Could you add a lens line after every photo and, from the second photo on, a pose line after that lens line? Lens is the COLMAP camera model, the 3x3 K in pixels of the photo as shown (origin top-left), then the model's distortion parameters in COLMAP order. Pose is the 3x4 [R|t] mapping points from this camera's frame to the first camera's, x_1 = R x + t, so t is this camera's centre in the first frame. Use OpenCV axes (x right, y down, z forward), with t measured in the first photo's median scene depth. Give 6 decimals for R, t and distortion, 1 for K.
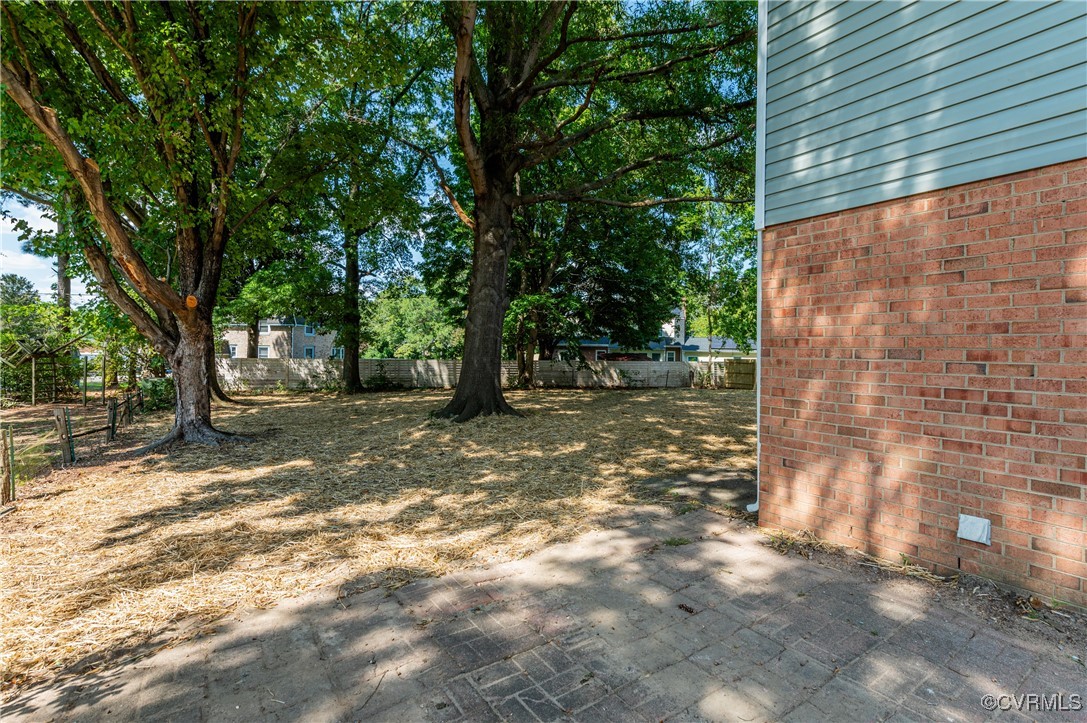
lens RADIAL K [[501.5, 0, 541.9], [0, 501.5, 361.5], [0, 0, 1]] dist [0.003050, -0.000986]
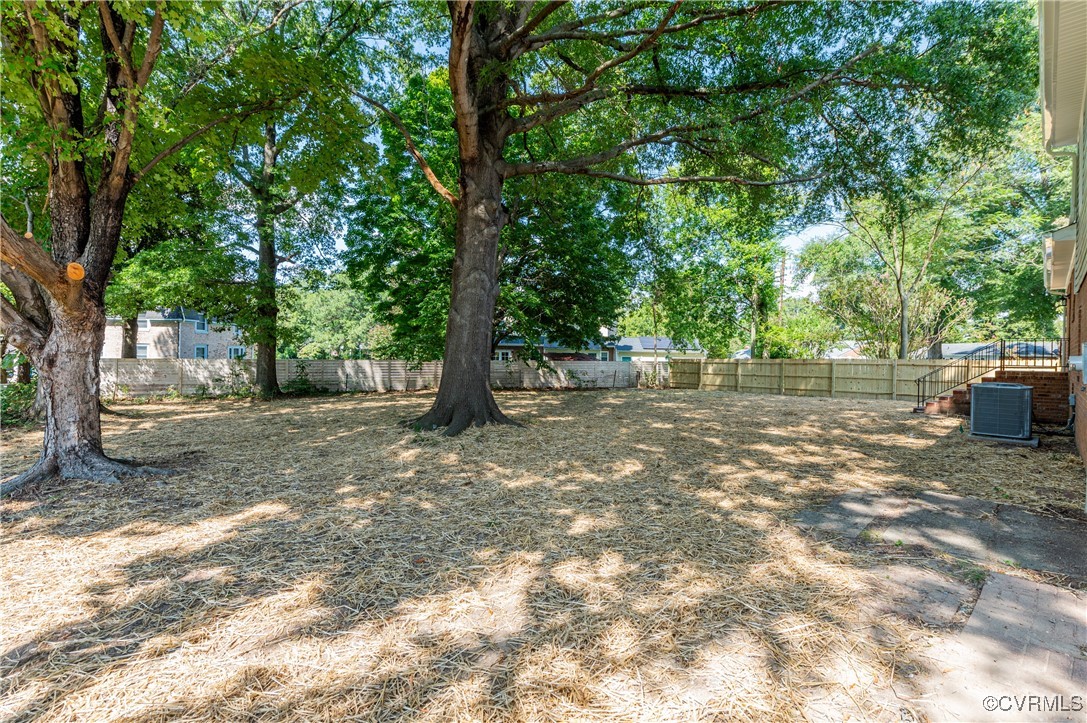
lens RADIAL K [[501.5, 0, 545.0], [0, 501.5, 360.0], [0, 0, 1]] dist [0.003050, -0.000986]
pose [[0.982991, -0.001673, 0.183648, -0.091524], [0.002507, 0.999988, -0.004310, 0.001836], [-0.183638, 0.004697, 0.982983, 0.100398]]
